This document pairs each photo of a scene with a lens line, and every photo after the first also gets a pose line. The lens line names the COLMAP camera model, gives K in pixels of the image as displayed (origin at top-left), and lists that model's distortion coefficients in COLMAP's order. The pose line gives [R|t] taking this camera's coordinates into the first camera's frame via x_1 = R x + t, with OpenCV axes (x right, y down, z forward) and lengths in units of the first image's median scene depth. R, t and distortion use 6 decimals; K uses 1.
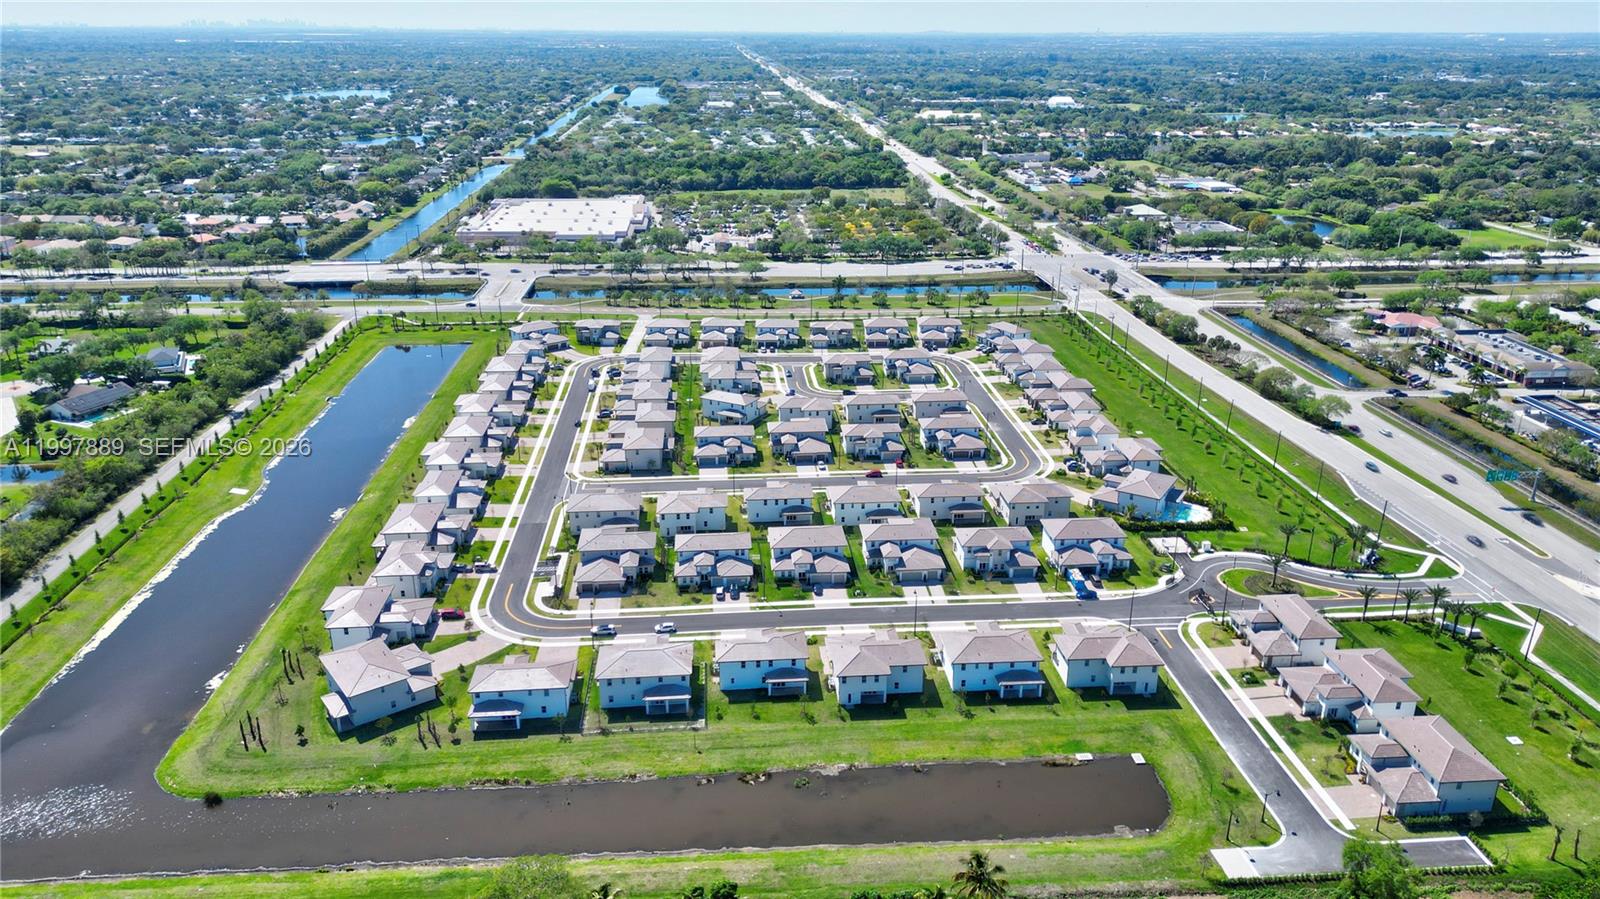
lens RADIAL K [[1115.6, 0, 802.6], [0, 1115.6, 445.0], [0, 0, 1]] dist [0.115459, -0.145078]
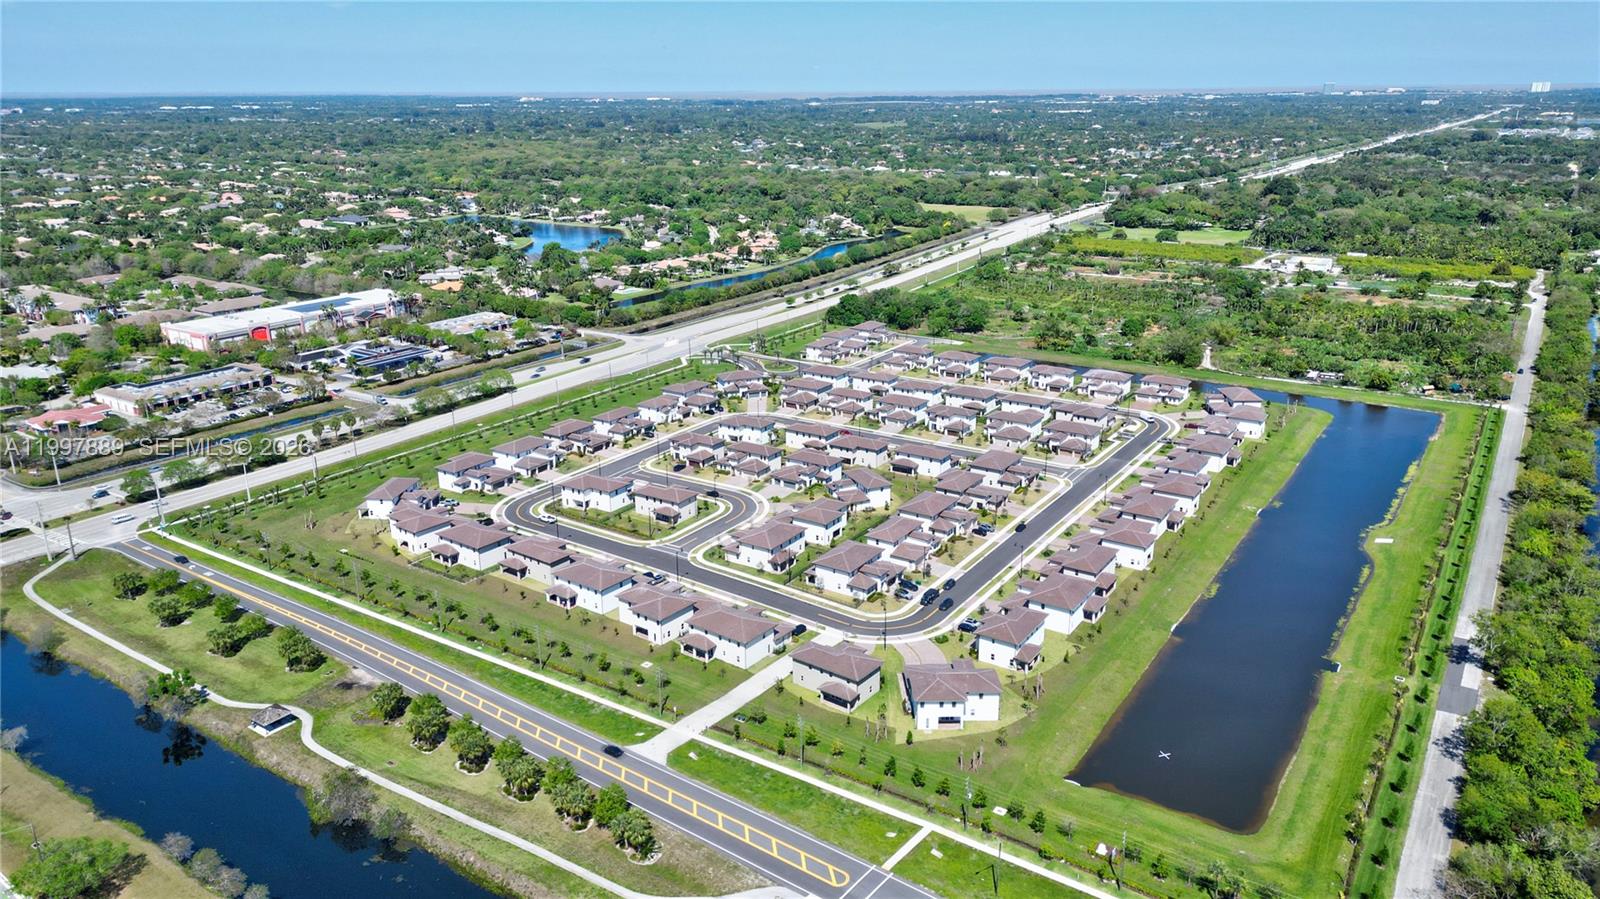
lens RADIAL K [[1115.6, 0, 802.6], [0, 1115.6, 445.0], [0, 0, 1]] dist [0.115459, -0.145078]
pose [[-0.783881, -0.189546, 0.591273, -0.682199], [0.218614, 0.807037, 0.548543, -0.704232], [-0.581153, 0.559253, -0.591183, 1.876337]]
